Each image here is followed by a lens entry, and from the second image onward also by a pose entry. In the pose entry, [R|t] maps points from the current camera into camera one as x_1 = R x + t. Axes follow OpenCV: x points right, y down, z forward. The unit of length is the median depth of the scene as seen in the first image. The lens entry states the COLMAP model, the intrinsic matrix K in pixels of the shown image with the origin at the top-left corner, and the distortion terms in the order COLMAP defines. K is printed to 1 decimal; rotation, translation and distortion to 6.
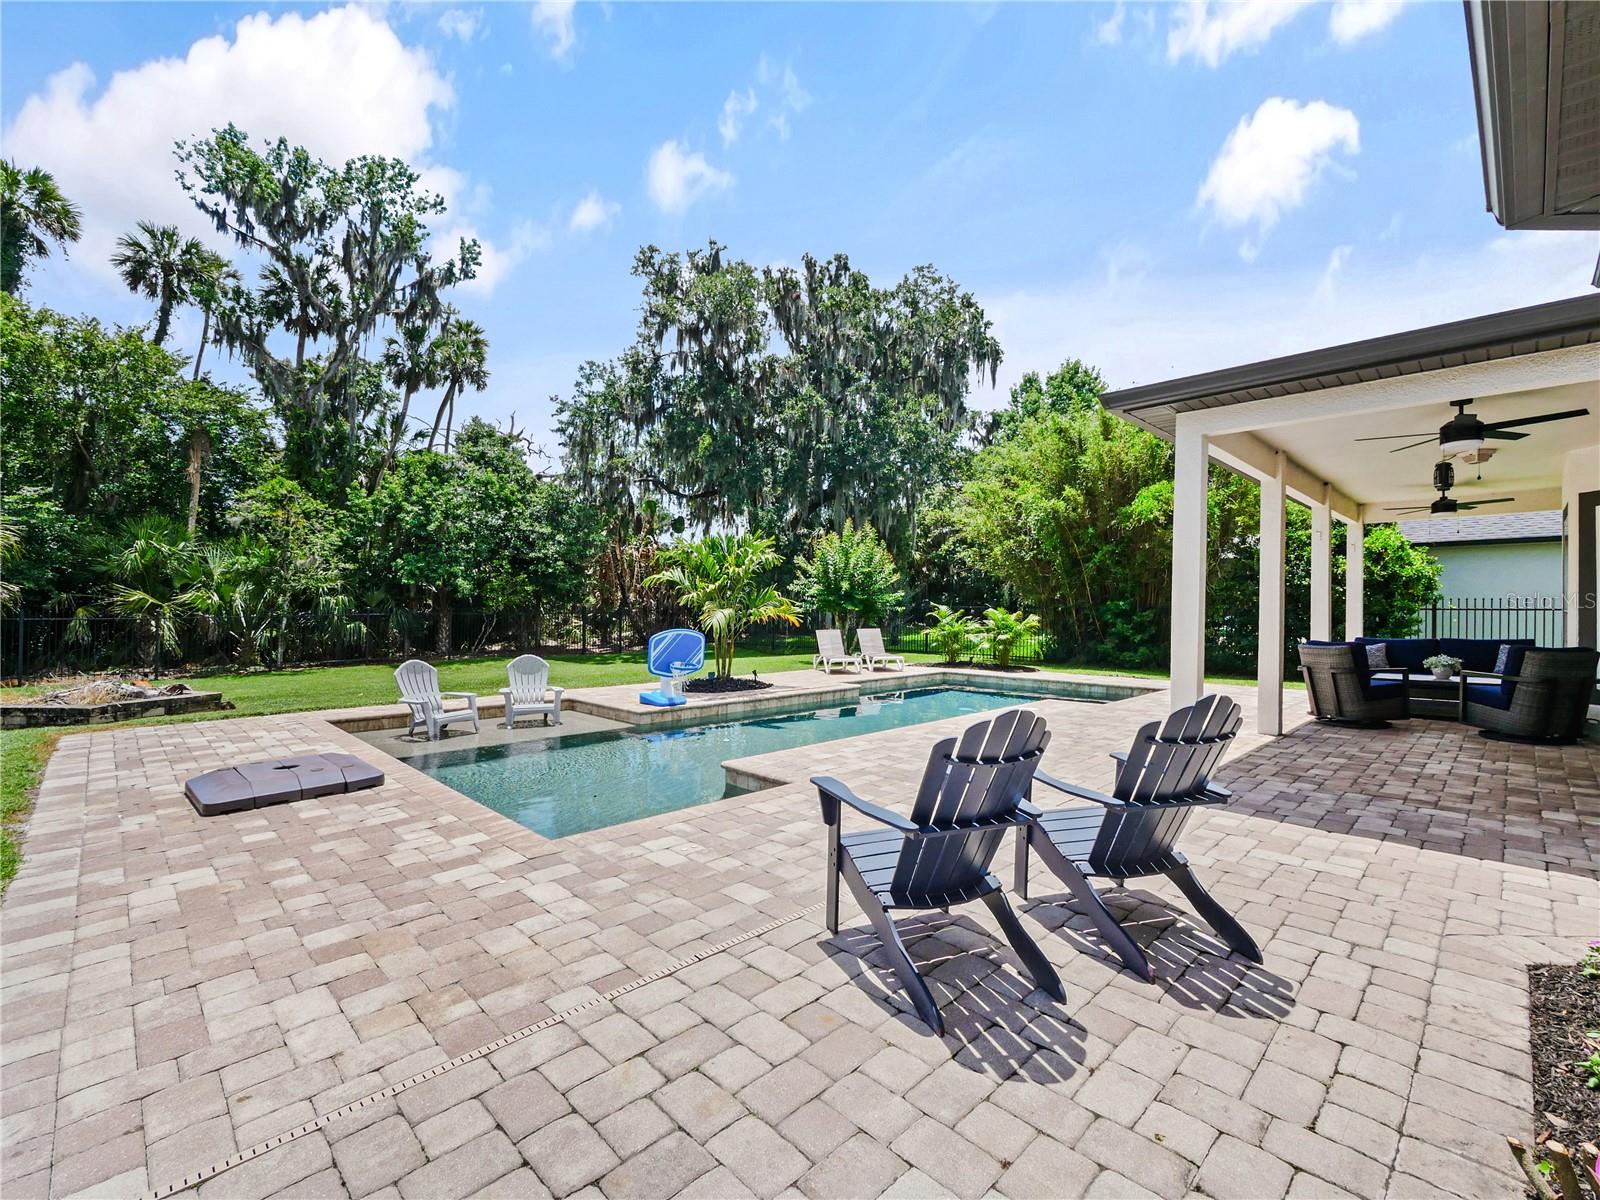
lens RADIAL K [[704.7, 0, 790.8], [0, 704.7, 593.0], [0, 0, 1]] dist [-0.005464, -0.000372]
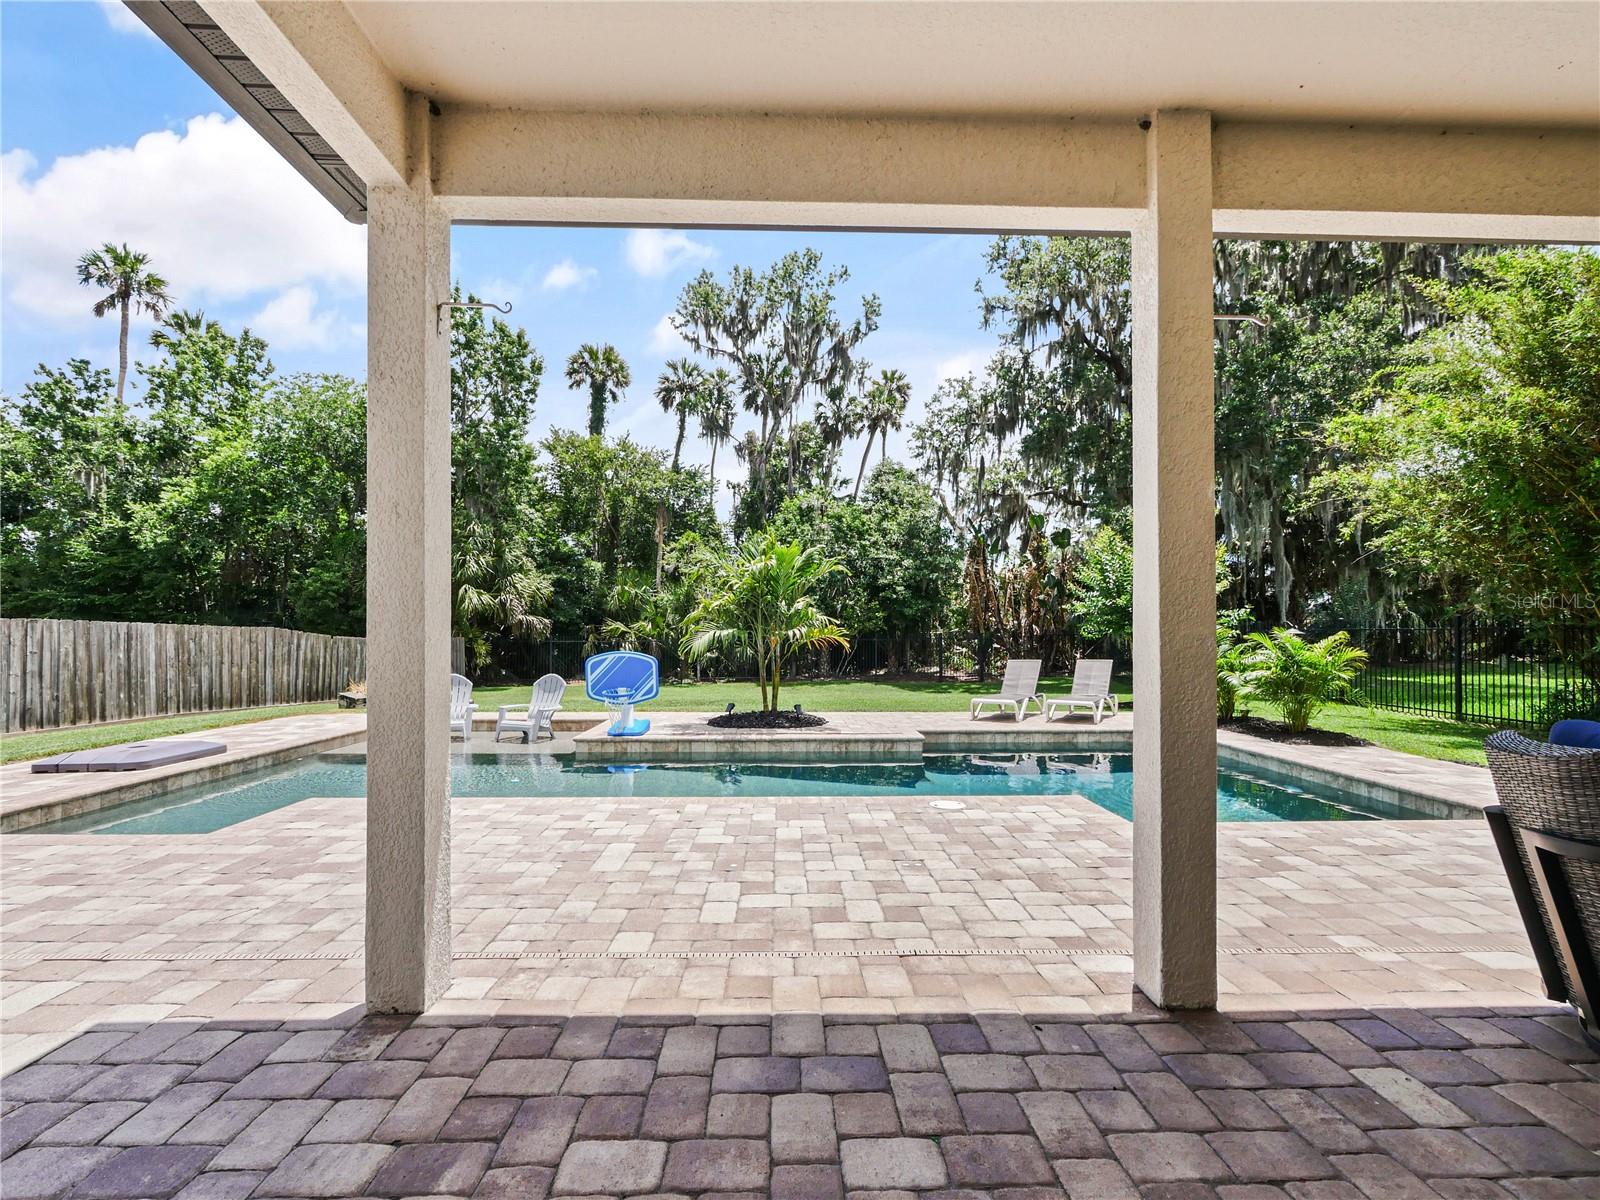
lens RADIAL K [[685.7, 0, 792.9], [0, 685.7, 616.7], [0, 0, 1]] dist [-0.002463, -0.000113]
pose [[0.735082, -0.020242, -0.677676, 0.179236], [0.015559, 0.999795, -0.012987, 0.006473], [0.677800, -0.000998, 0.735246, 0.152650]]
